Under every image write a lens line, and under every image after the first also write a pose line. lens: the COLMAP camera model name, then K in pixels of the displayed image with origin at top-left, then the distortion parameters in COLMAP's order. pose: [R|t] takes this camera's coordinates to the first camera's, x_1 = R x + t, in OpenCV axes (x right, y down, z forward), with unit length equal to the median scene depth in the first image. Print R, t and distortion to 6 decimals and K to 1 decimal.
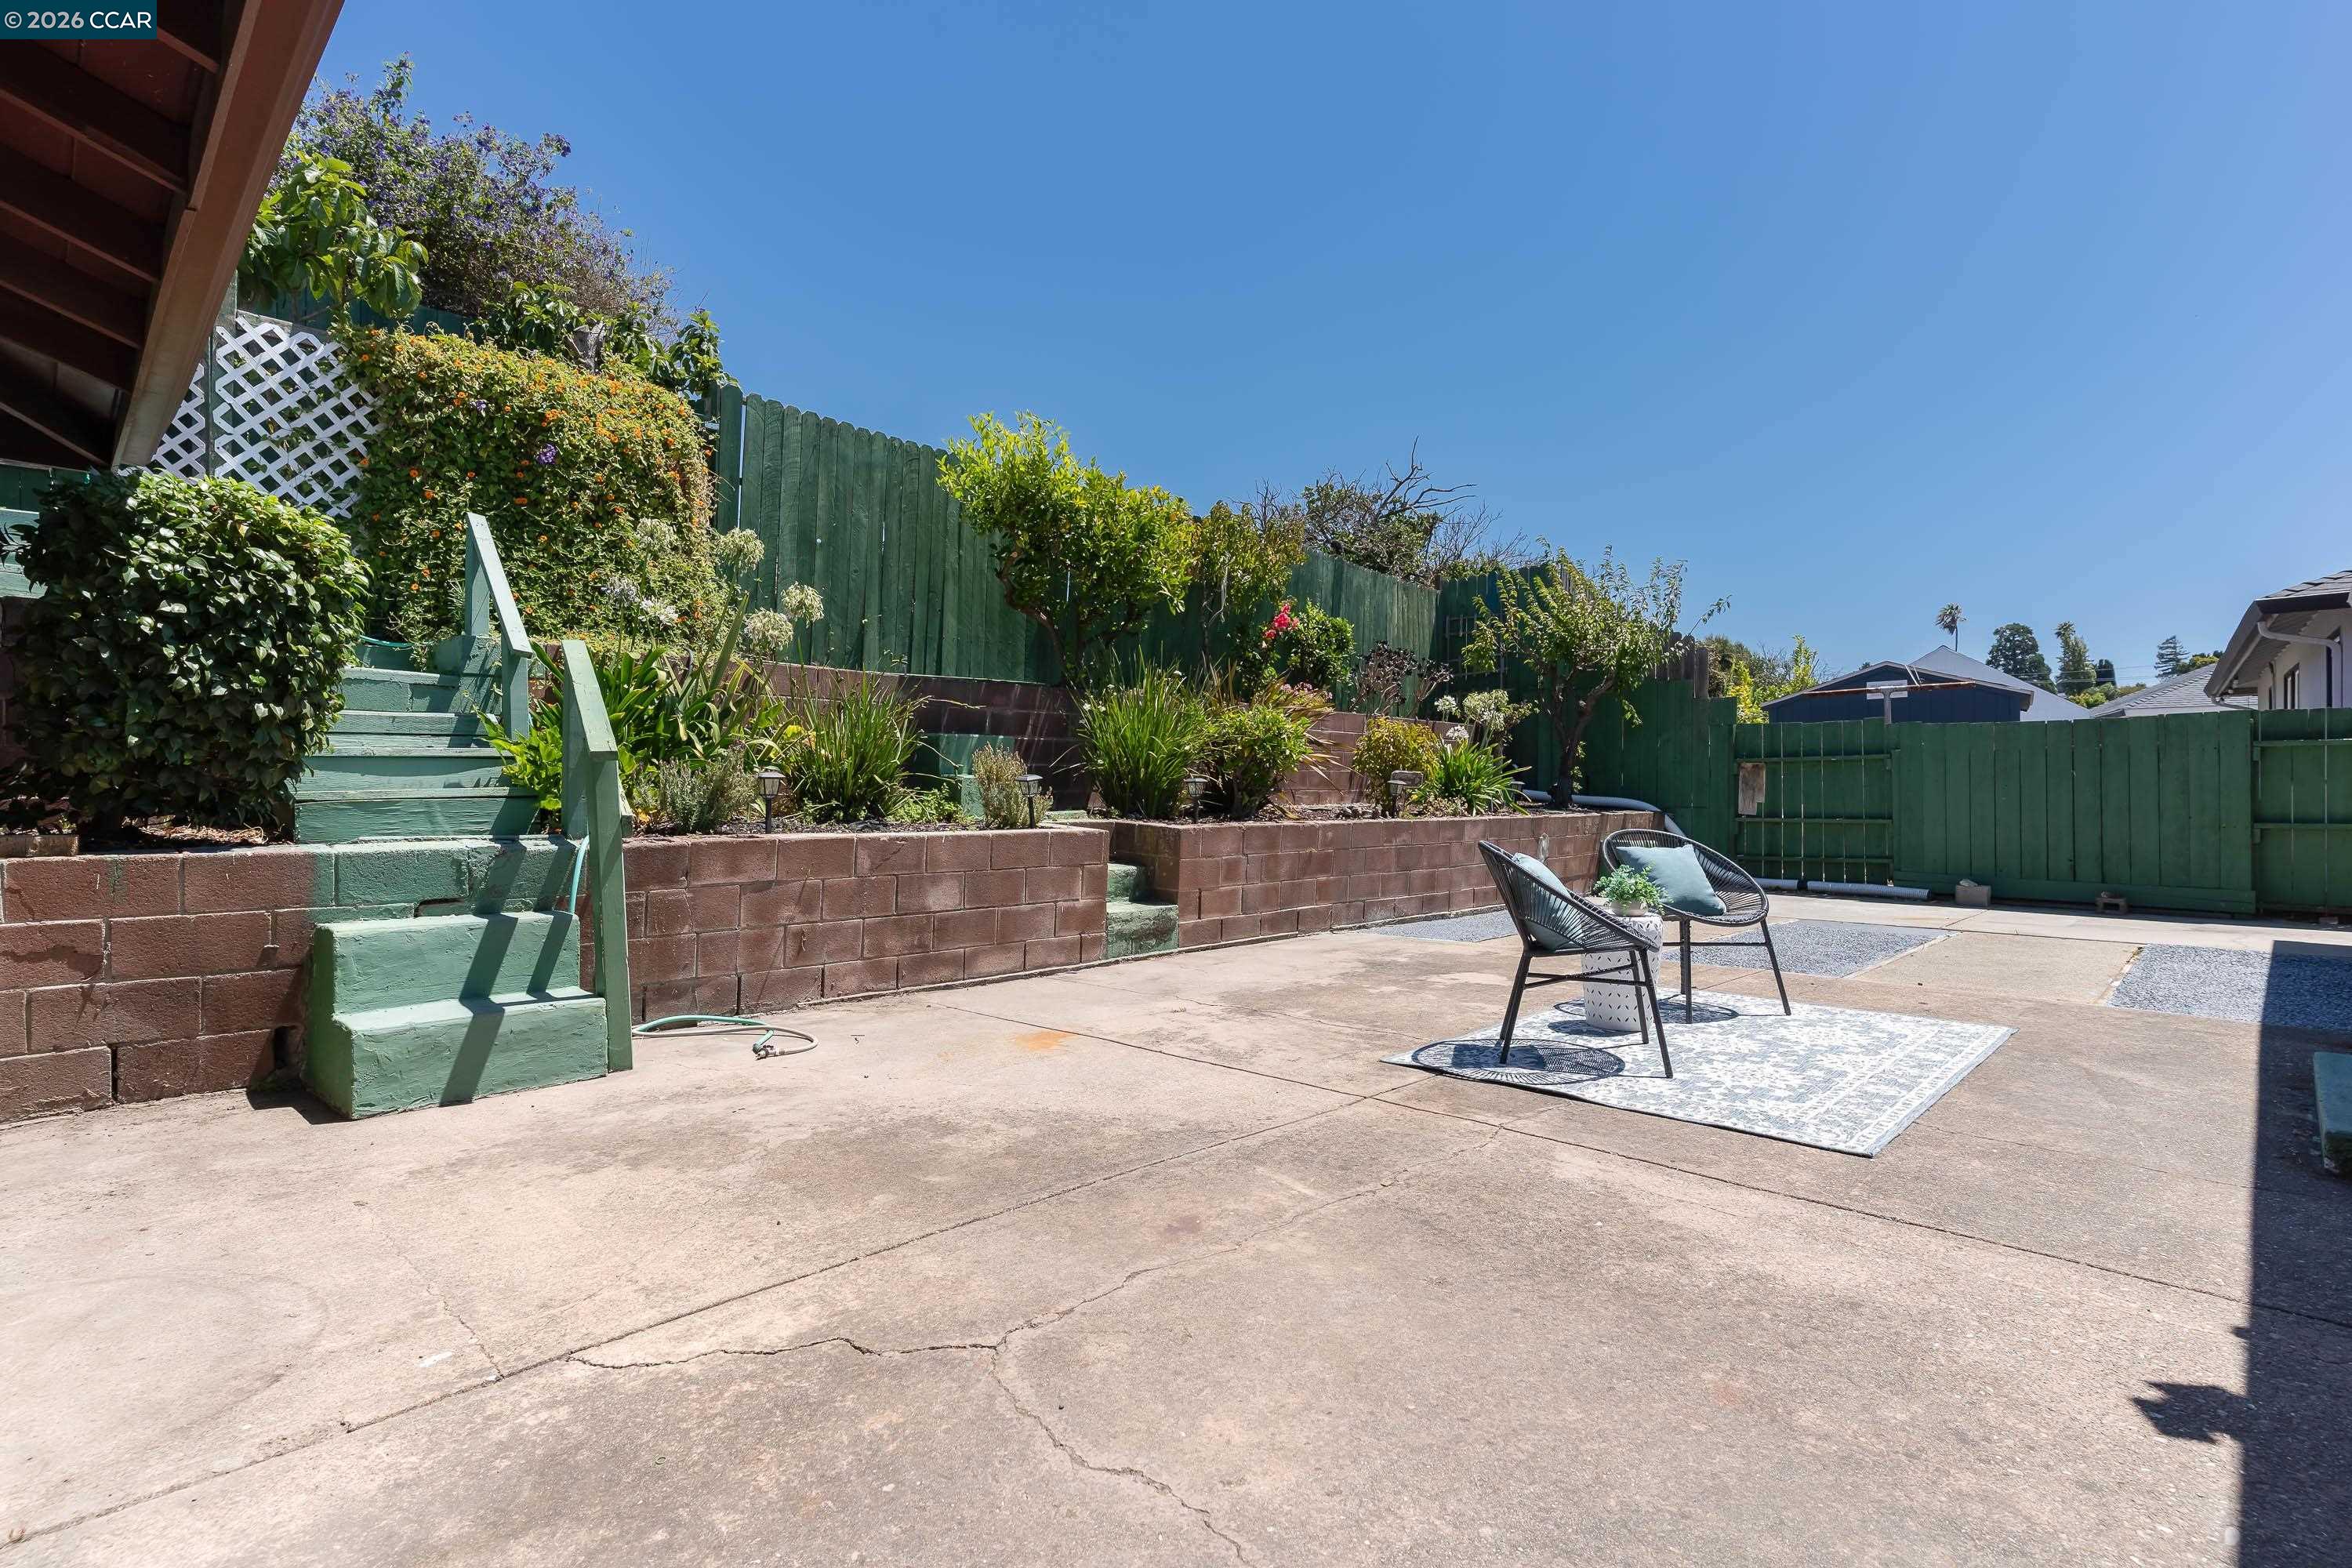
lens RADIAL K [[1129.7, 0, 1155.3], [0, 1129.7, 781.3], [0, 0, 1]] dist [0.001187, 0.001063]
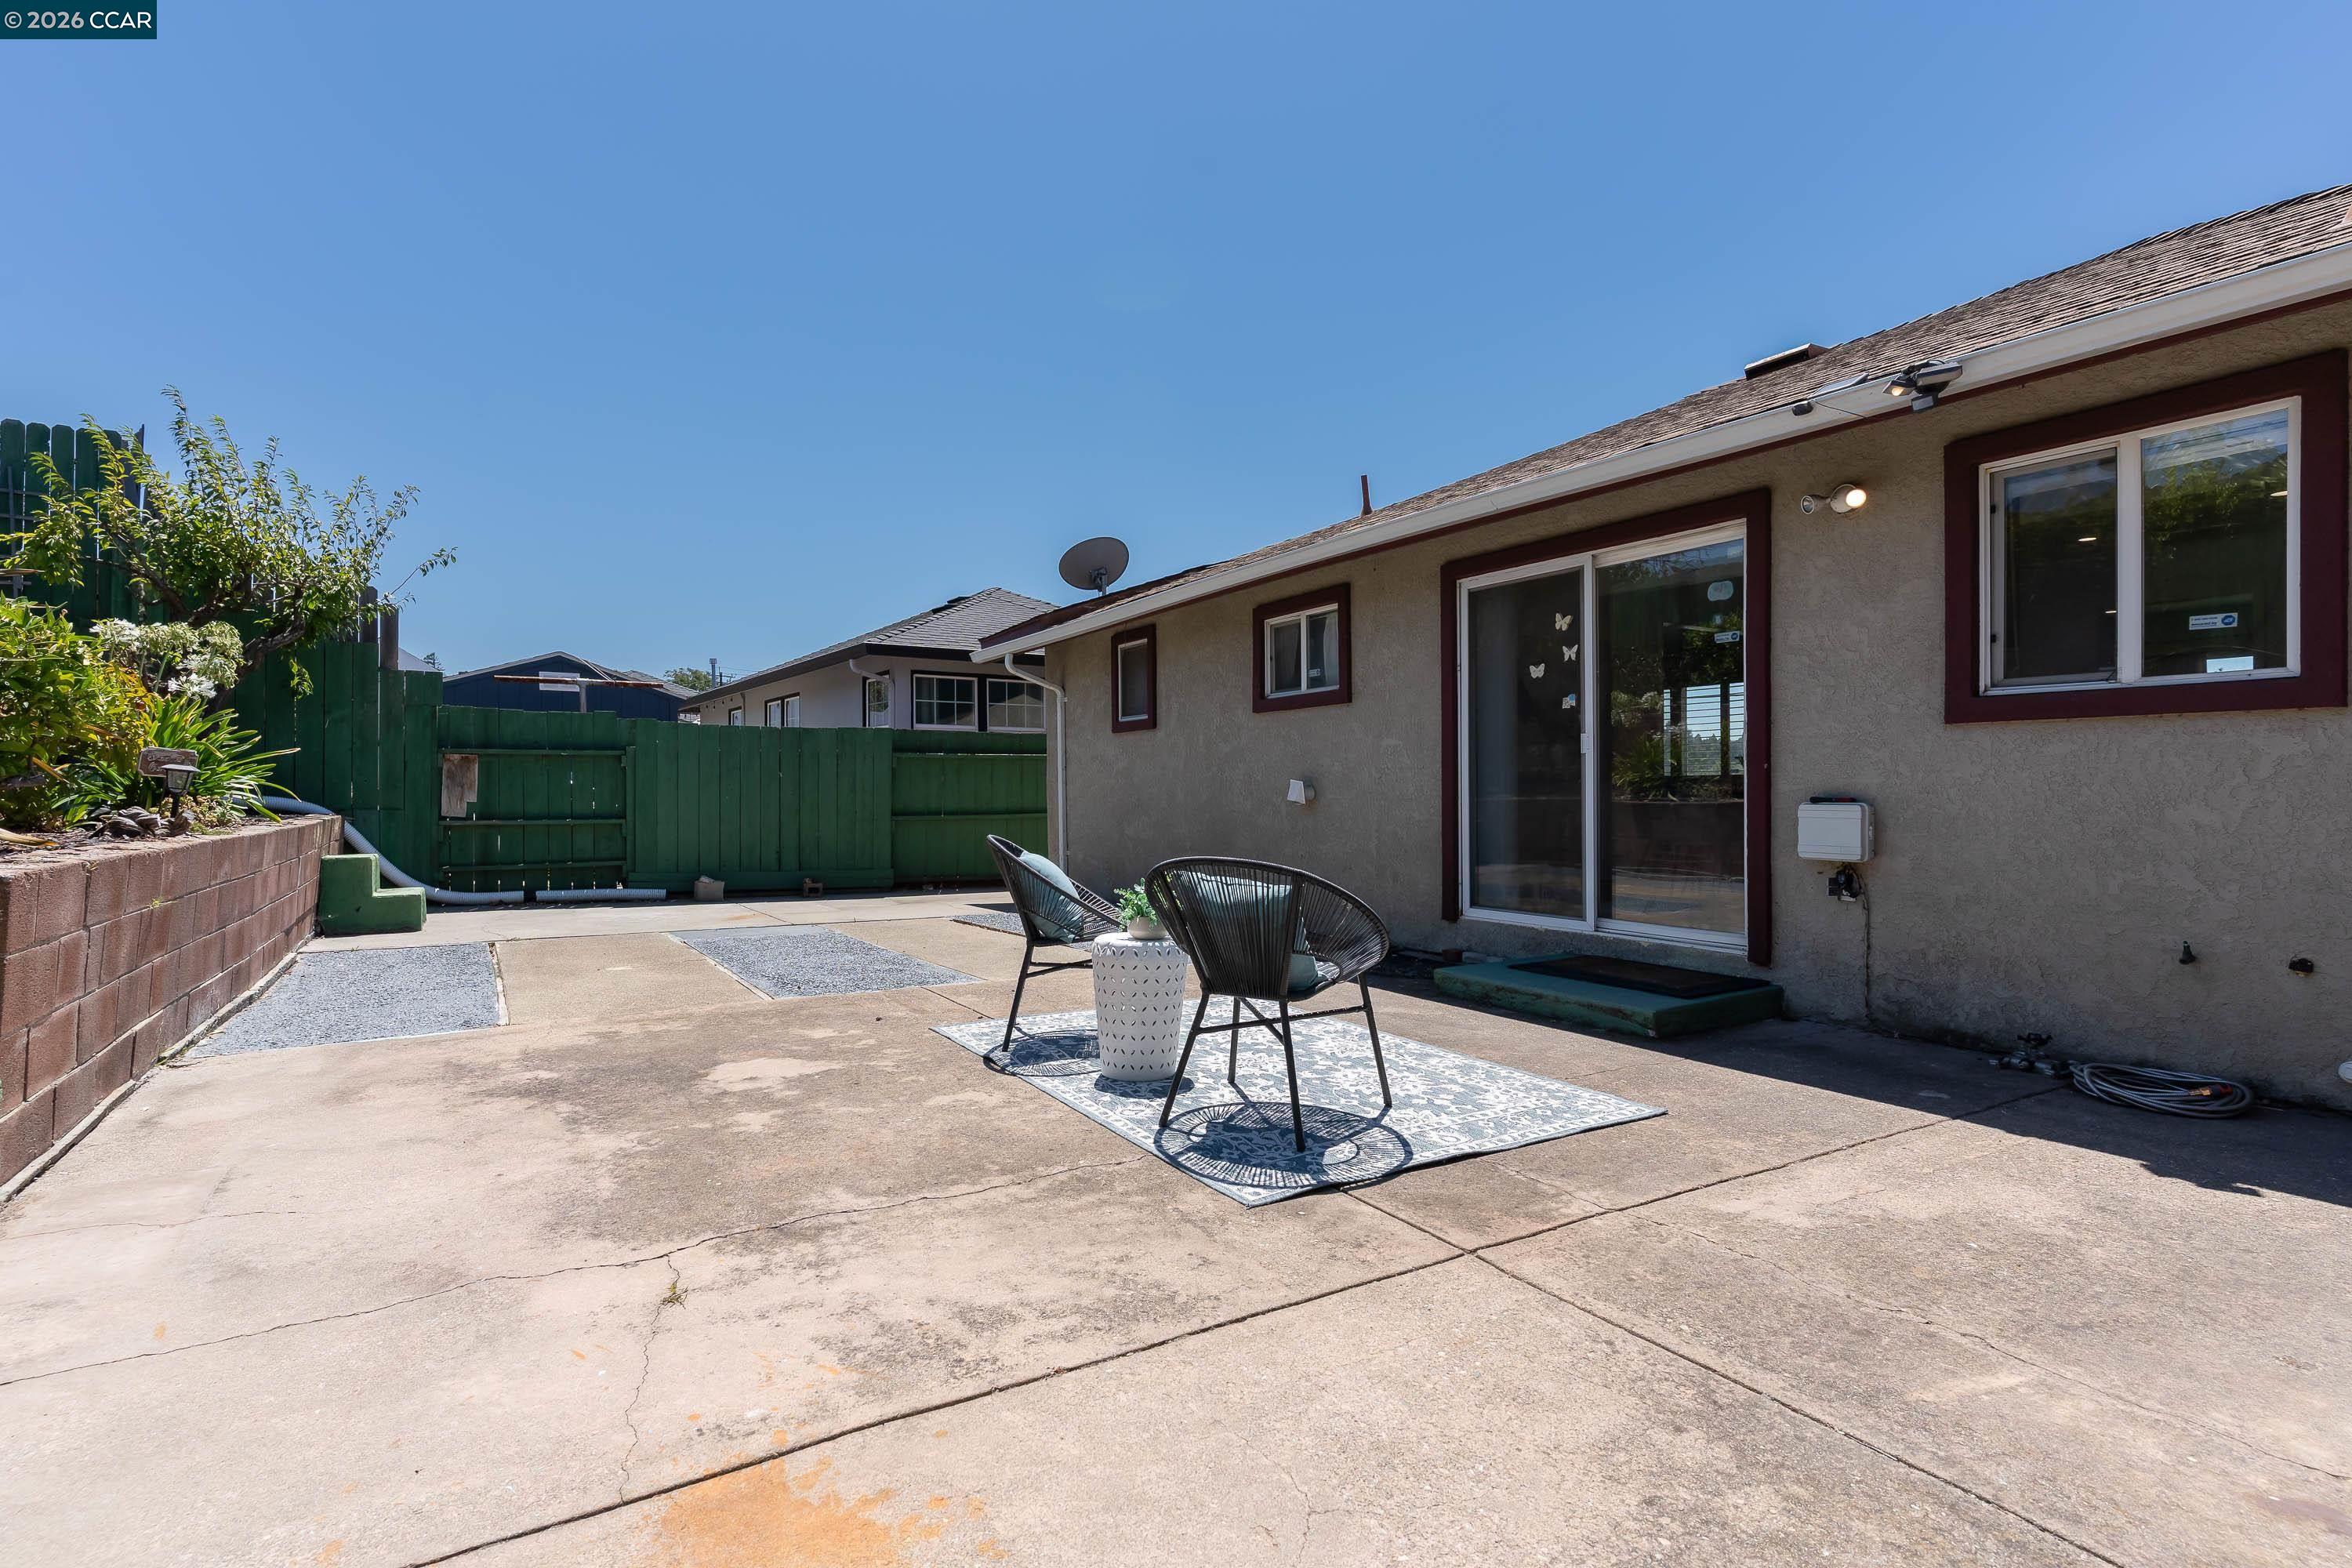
lens RADIAL K [[1129.7, 0, 1170.9], [0, 1129.7, 780.6], [0, 0, 1]] dist [0.001187, 0.001063]
pose [[0.242798, 0.013248, 0.969986, -0.204873], [-0.013692, 0.999854, -0.010229, 0.006291], [-0.969980, -0.010798, 0.242944, 0.419949]]
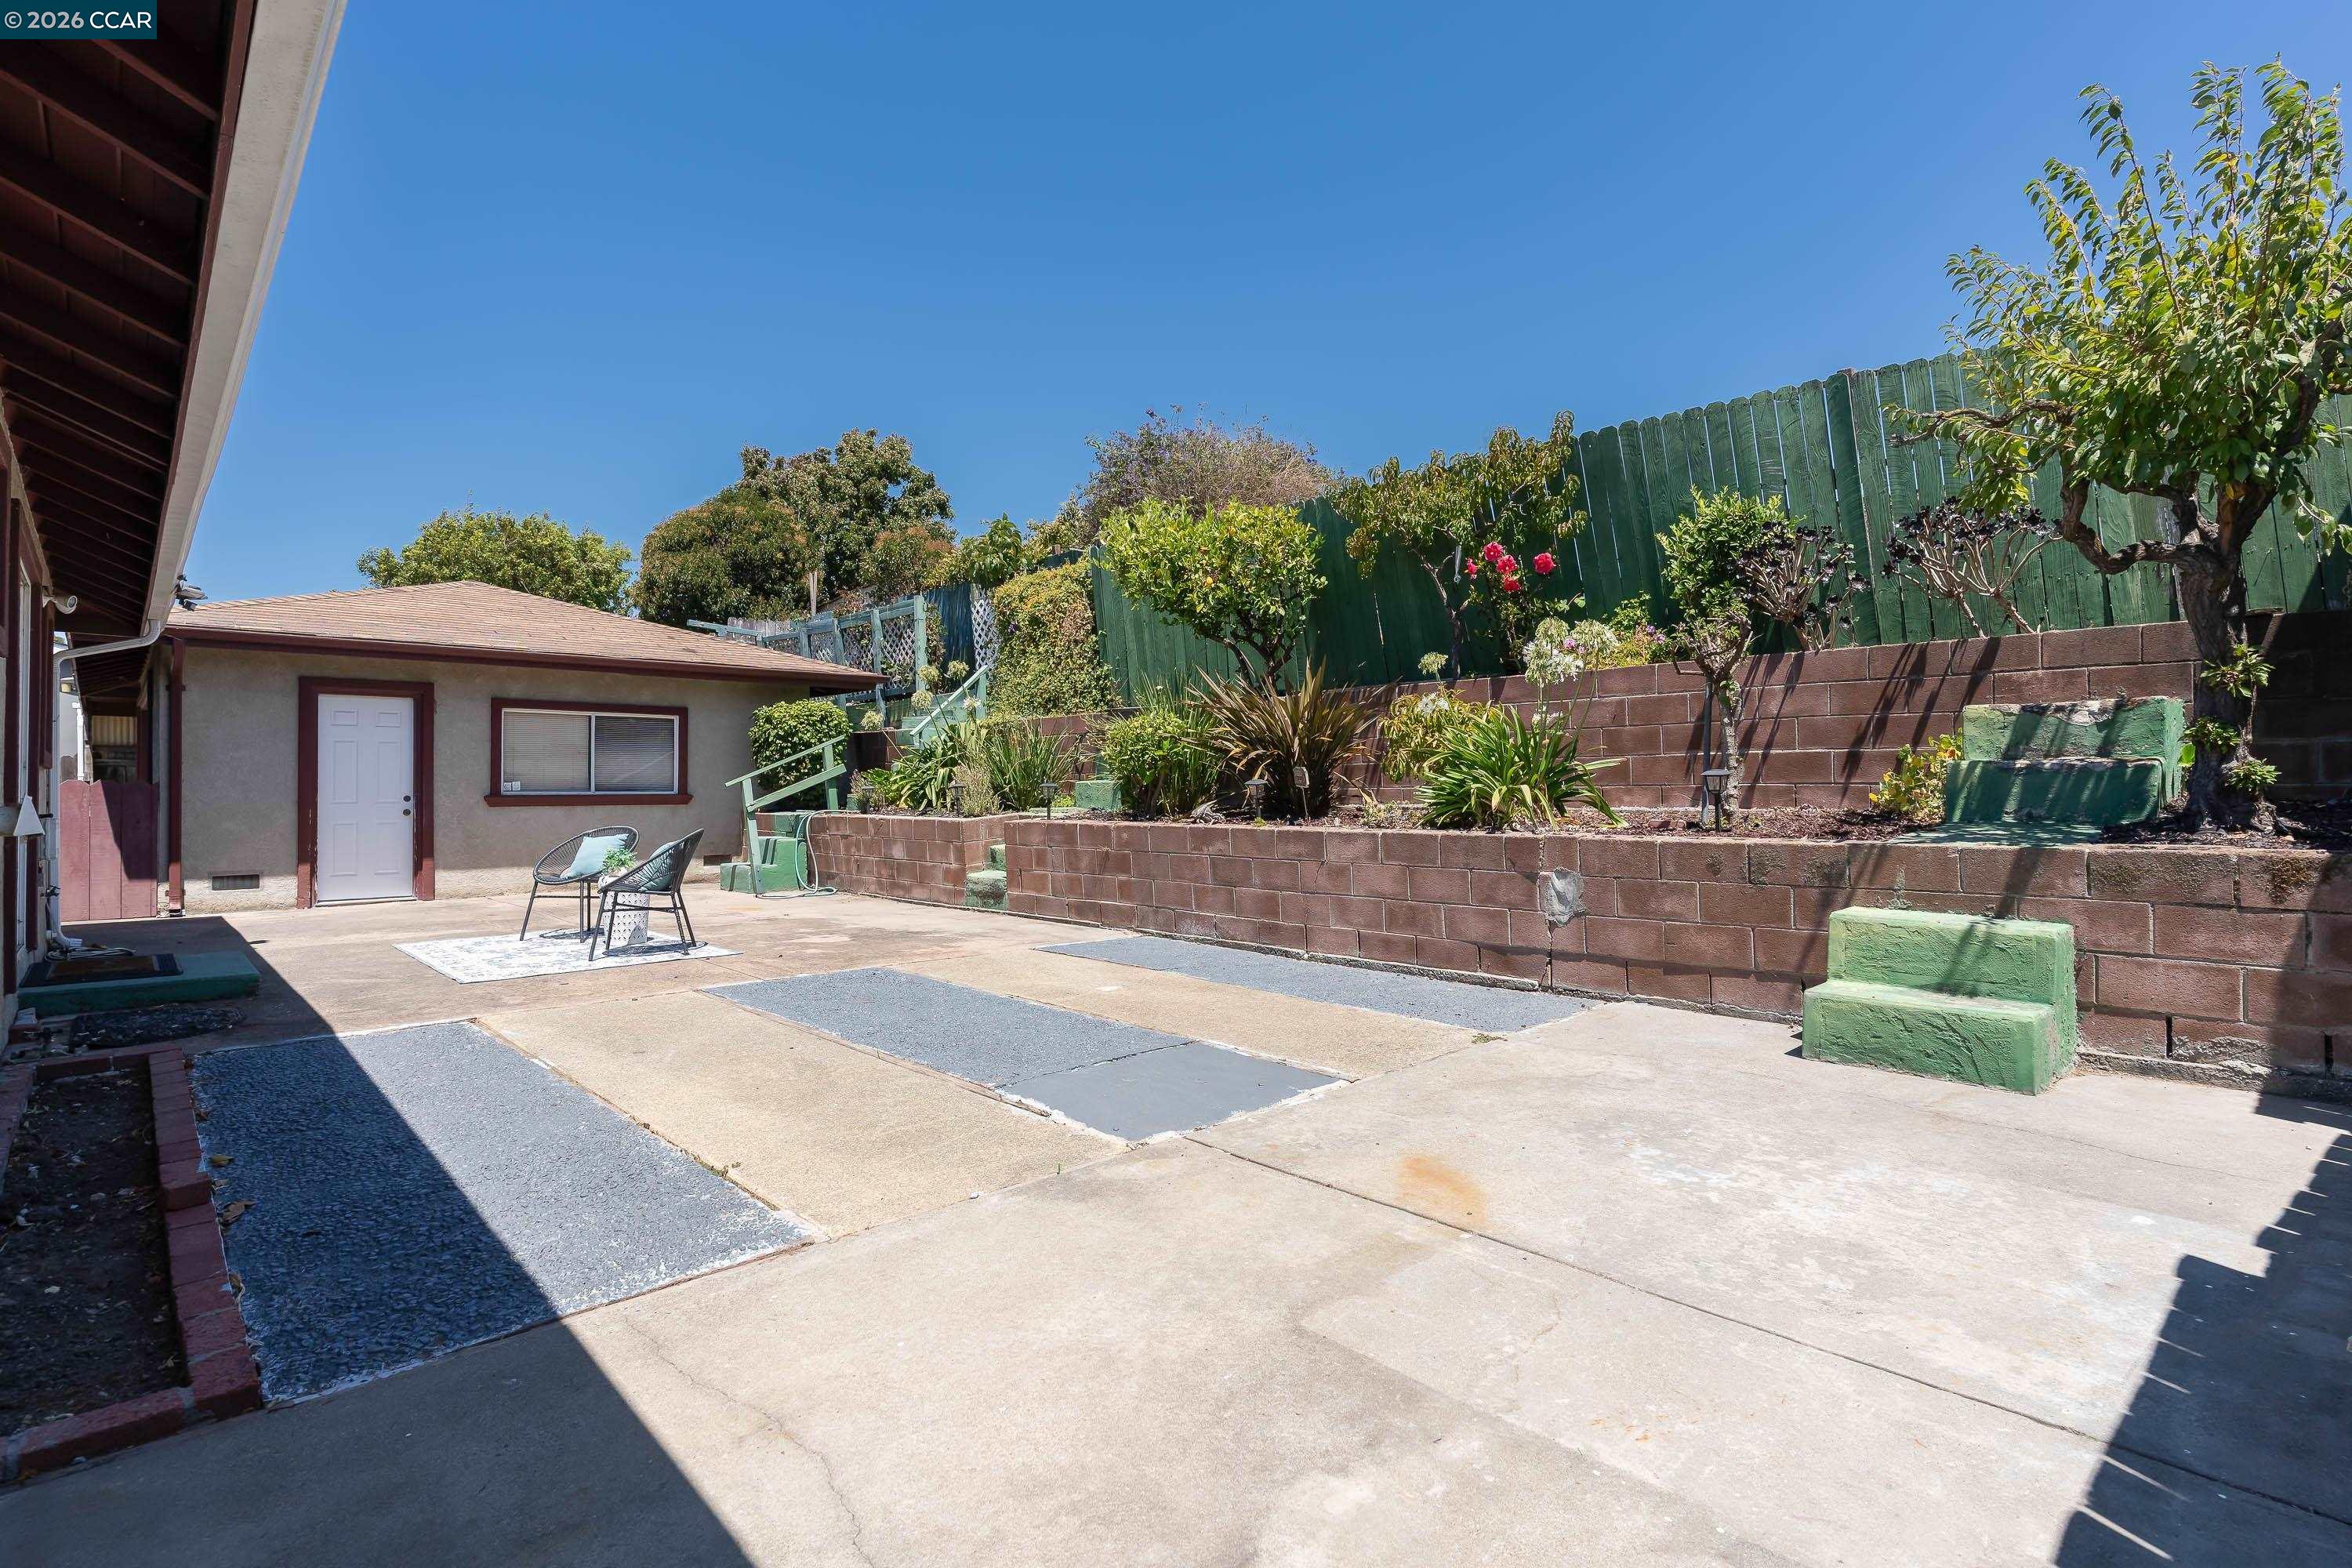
lens RADIAL K [[1129.7, 0, 1158.4], [0, 1129.7, 758.2], [0, 0, 1]] dist [0.001187, 0.001063]
pose [[-0.050423, -0.023543, -0.998450, 1.084146], [0.022698, 0.999437, -0.024713, 0.002938], [0.998470, -0.023909, -0.049861, 1.001715]]
